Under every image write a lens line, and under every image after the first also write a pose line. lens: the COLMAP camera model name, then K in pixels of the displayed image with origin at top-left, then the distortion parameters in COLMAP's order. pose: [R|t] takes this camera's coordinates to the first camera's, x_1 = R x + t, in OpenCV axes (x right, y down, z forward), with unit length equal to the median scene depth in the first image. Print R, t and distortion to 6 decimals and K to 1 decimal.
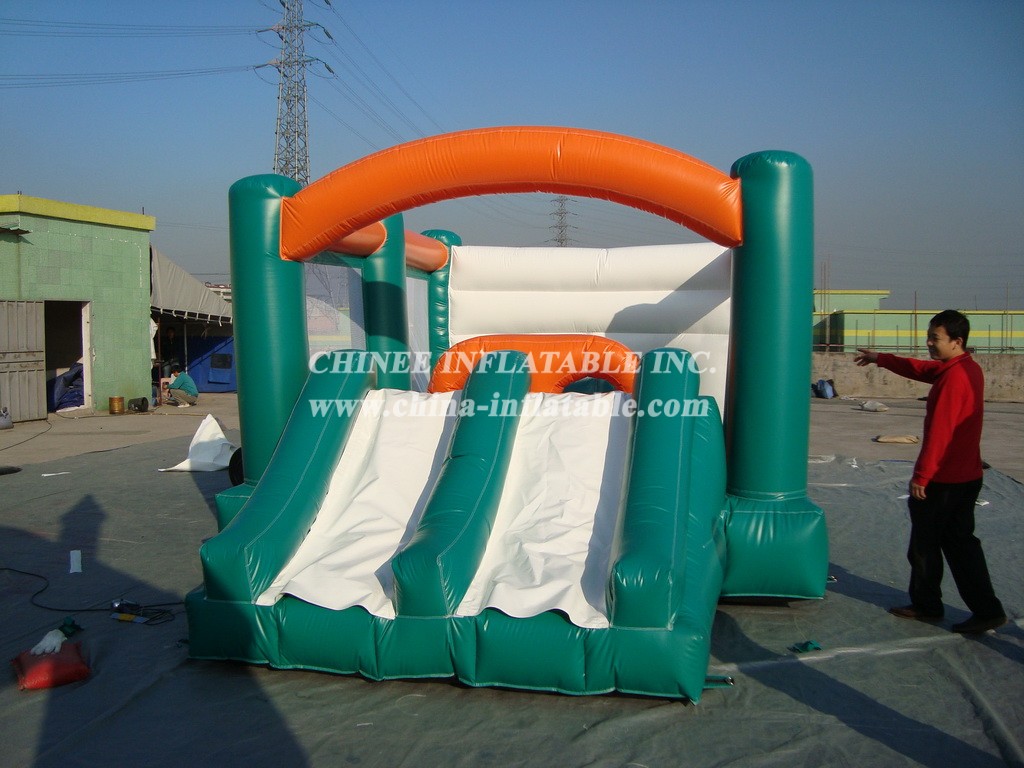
lens RADIAL K [[1017.6, 0, 512.0], [0, 1017.6, 384.0], [0, 0, 1]] dist [-0.220779, 0.236514]
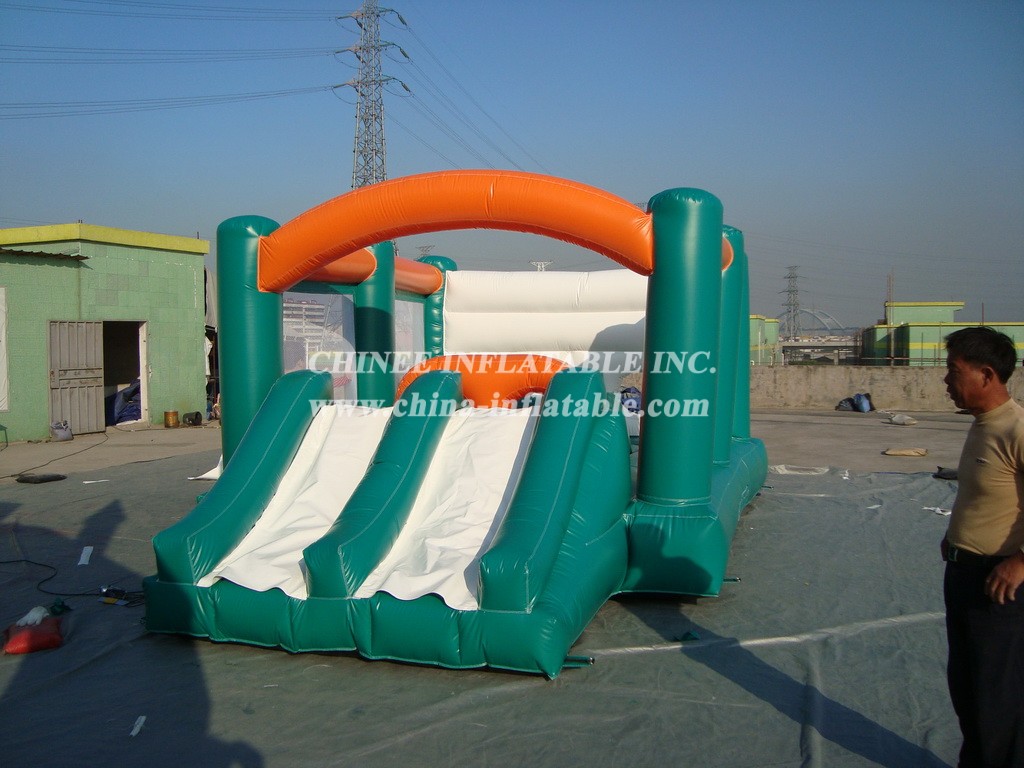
lens RADIAL K [[1017.6, 0, 512.0], [0, 1017.6, 384.0], [0, 0, 1]] dist [-0.220779, 0.236514]
pose [[0.996728, -0.002864, -0.080776, 0.097119], [0.001737, 0.999900, -0.014021, -0.001055], [0.080808, 0.013835, 0.996634, -0.068278]]
